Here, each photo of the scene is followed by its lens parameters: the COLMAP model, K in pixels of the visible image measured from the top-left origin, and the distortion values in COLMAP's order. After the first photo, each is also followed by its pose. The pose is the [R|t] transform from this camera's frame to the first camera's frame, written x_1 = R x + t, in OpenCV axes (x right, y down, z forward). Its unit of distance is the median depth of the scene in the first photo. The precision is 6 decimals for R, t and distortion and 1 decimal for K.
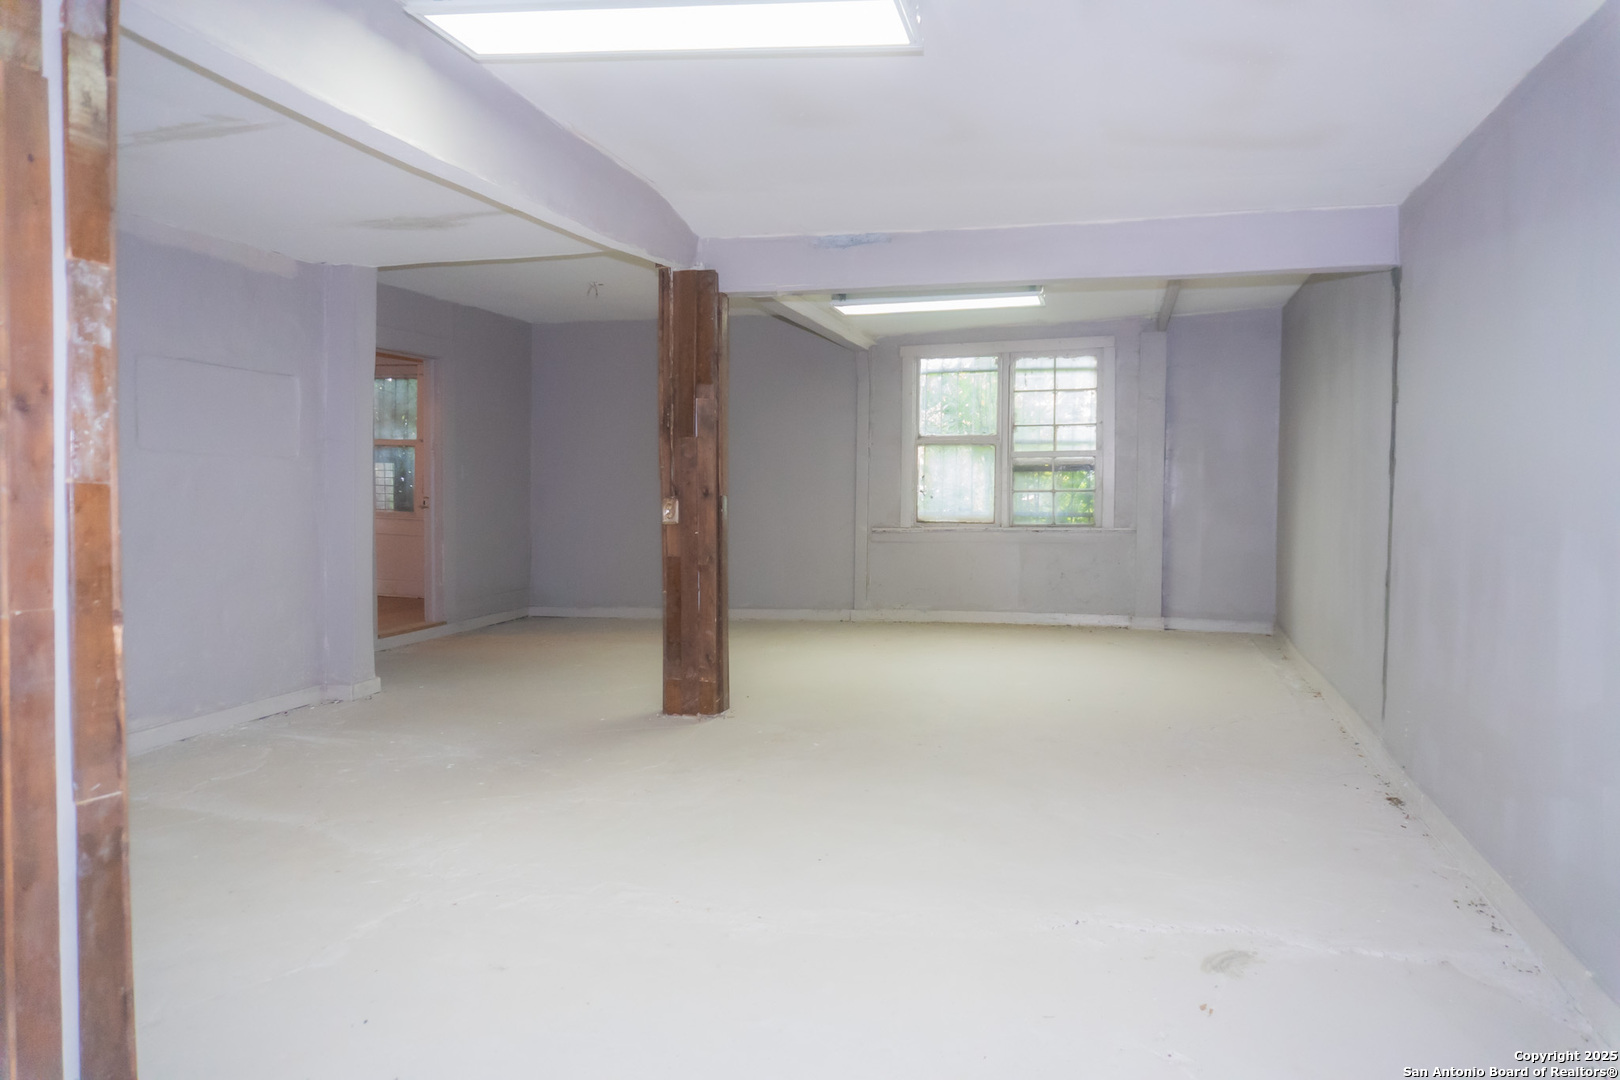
lens RADIAL K [[1087.2, 0, 804.9], [0, 1087.2, 549.6], [0, 0, 1]] dist [-0.011763, -0.005142]
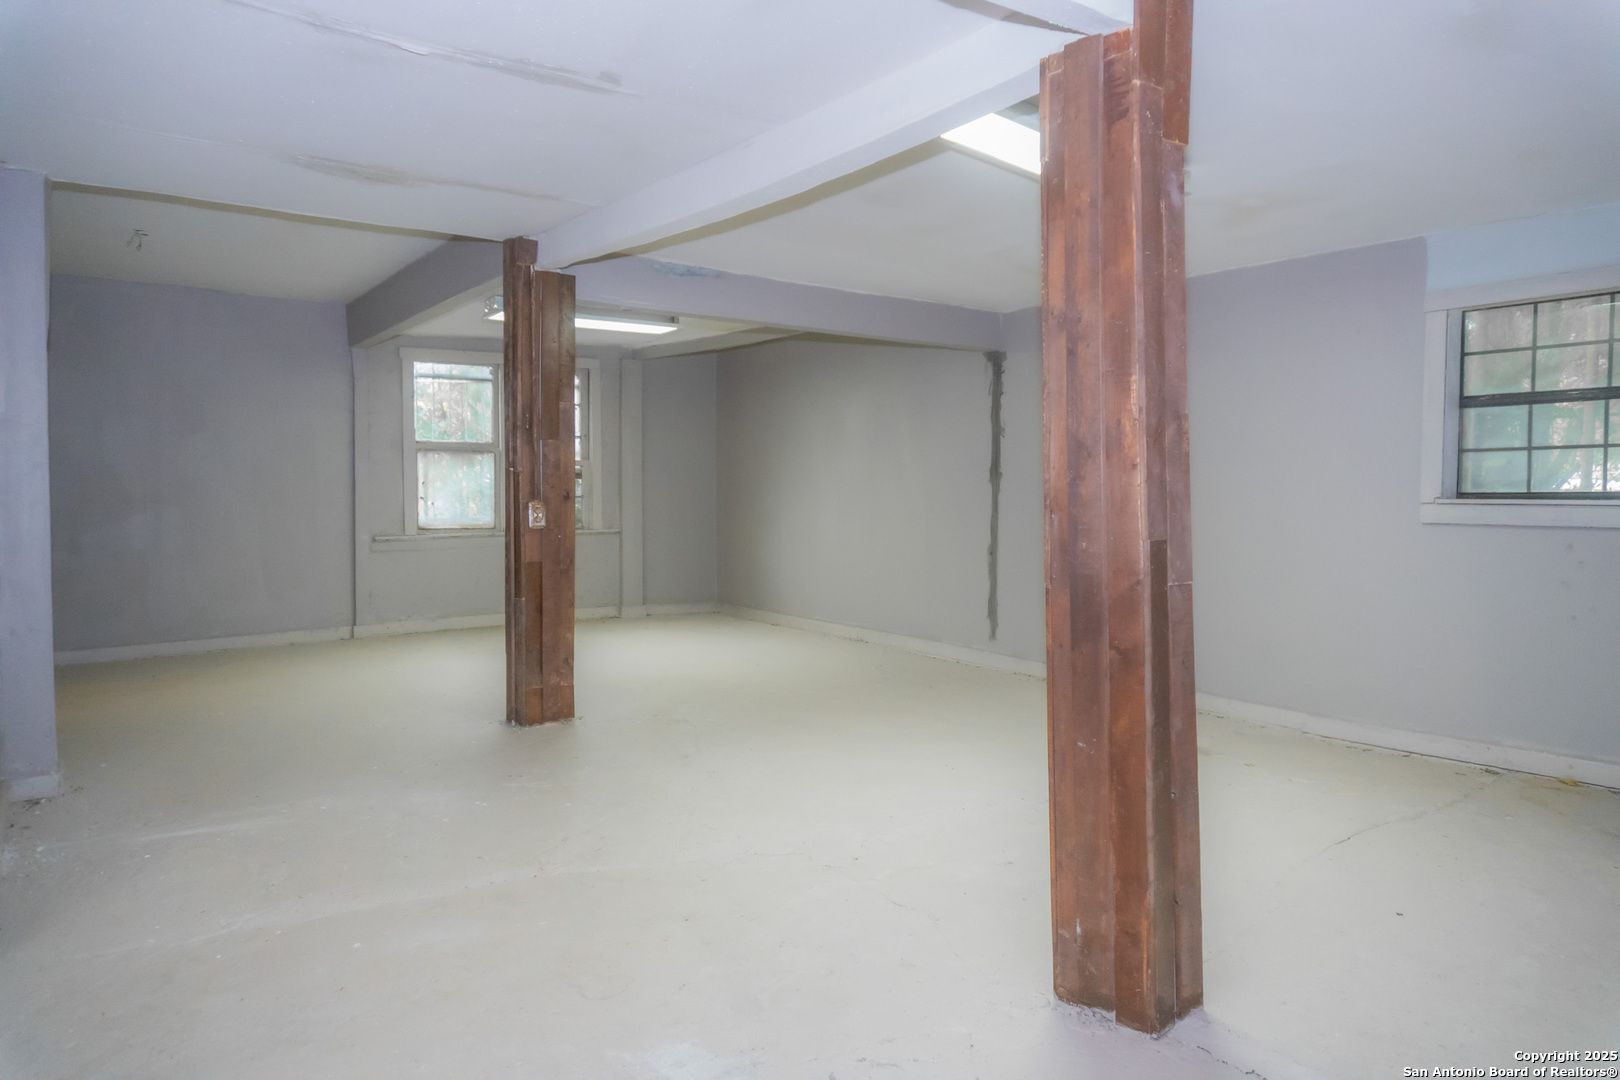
lens RADIAL K [[1087.2, 0, 819.6], [0, 1087.2, 543.0], [0, 0, 1]] dist [-0.011763, -0.005142]
pose [[0.626637, -0.035109, 0.778520, -0.713595], [0.047111, 0.998864, 0.007125, -0.005181], [-0.777886, 0.032212, 0.627580, 0.189042]]
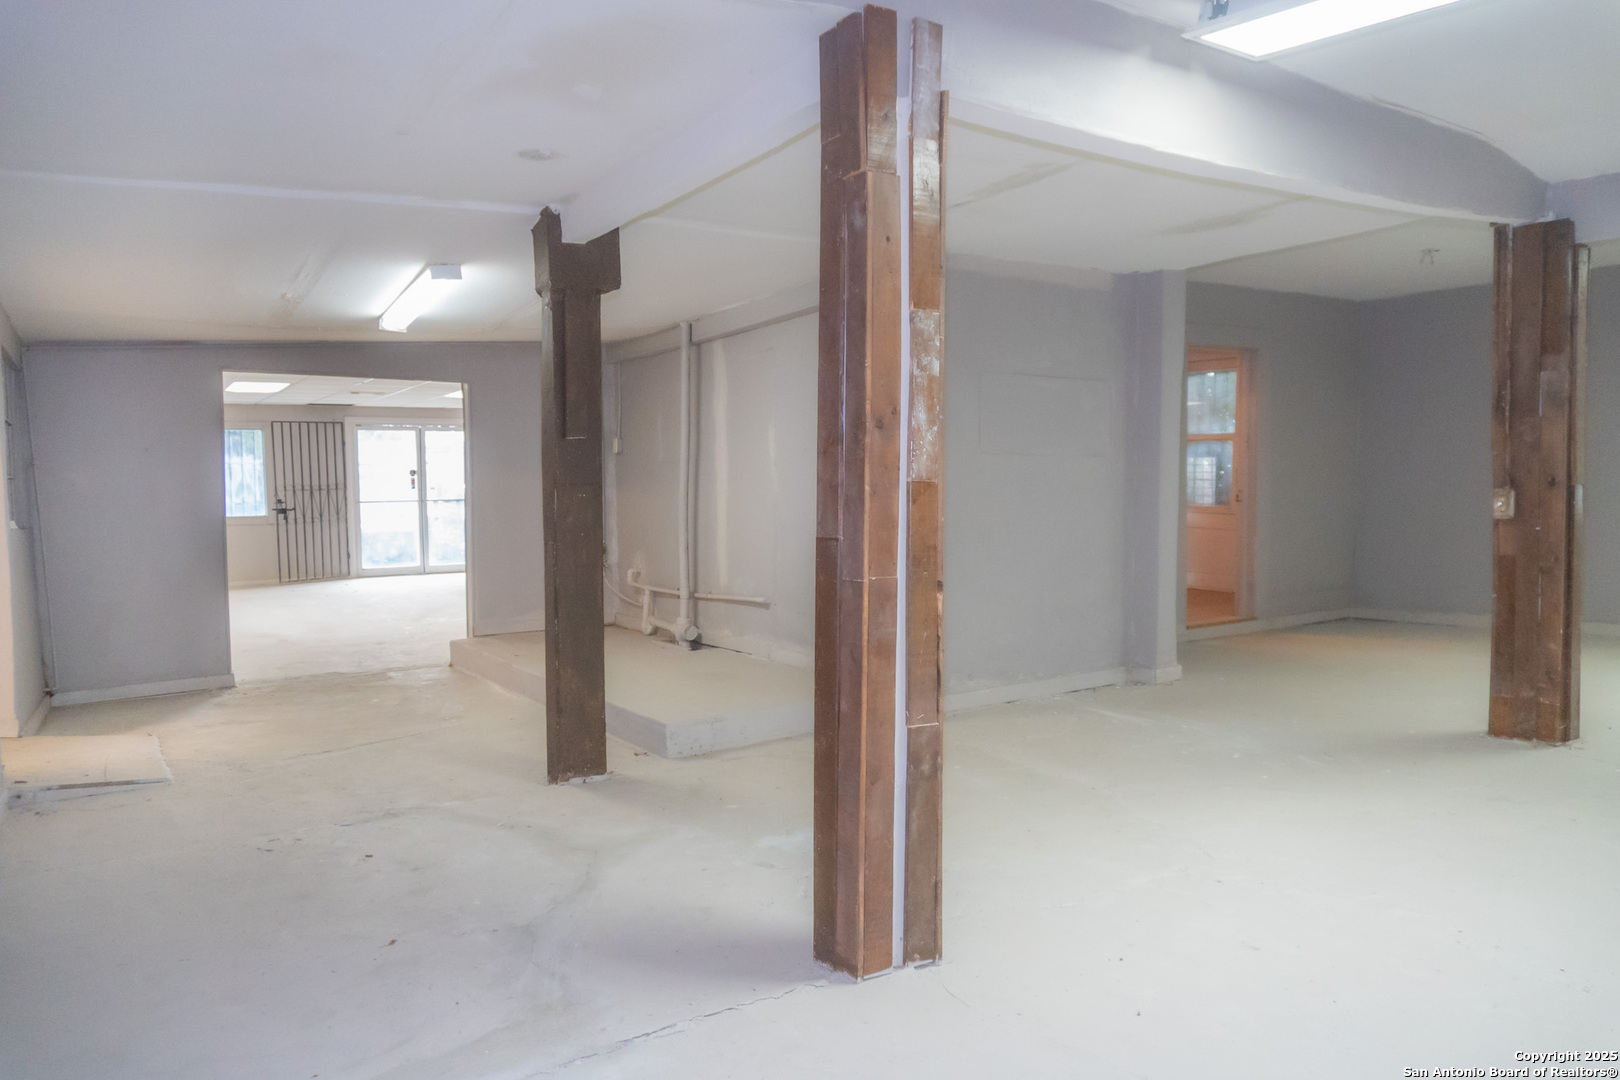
lens RADIAL K [[1087.2, 0, 795.5], [0, 1087.2, 542.1], [0, 0, 1]] dist [-0.011763, -0.005142]
pose [[0.744115, 0.019938, -0.667755, 0.033690], [-0.020902, 0.999760, 0.006558, 0.002068], [0.667725, 0.009078, 0.744353, -0.025011]]
